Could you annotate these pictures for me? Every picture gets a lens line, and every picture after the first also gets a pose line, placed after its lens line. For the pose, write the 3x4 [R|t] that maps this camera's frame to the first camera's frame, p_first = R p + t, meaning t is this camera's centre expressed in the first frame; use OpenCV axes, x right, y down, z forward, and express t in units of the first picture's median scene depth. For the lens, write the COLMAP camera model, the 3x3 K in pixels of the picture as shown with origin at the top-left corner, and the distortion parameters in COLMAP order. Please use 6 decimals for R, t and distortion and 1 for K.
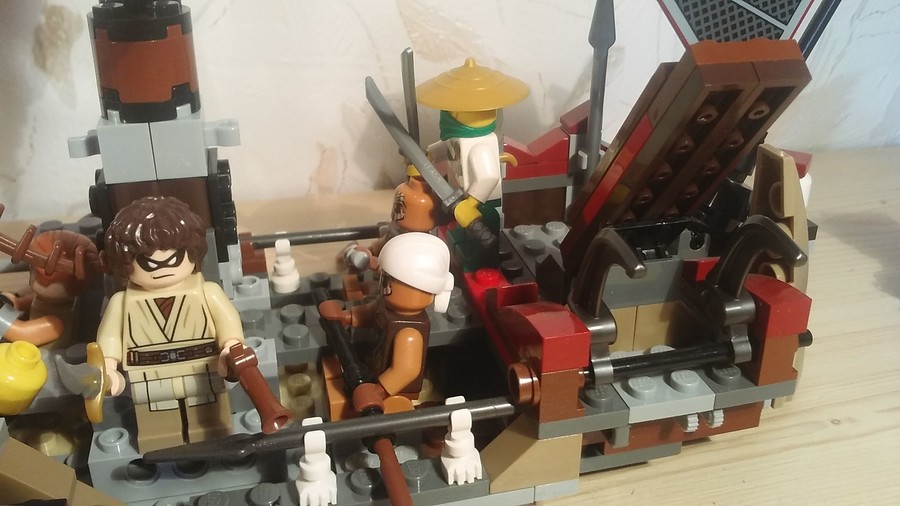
lens RADIAL K [[844.0, 0, 454.5], [0, 844.0, 246.0], [0, 0, 1]] dist [-0.005463, -0.011614]
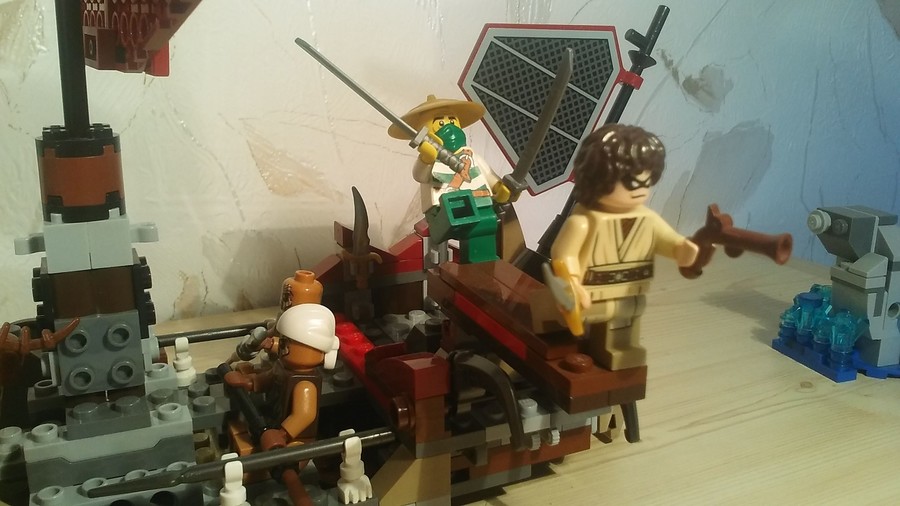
lens RADIAL K [[816.3, 0, 430.4], [0, 816.3, 253.3], [0, 0, 1]] dist [0.011312, -0.127025]
pose [[0.987790, -0.044957, 0.149161, -0.042138], [0.069956, 0.983499, -0.166840, 0.124945], [-0.139199, 0.175238, 0.974636, -0.212645]]
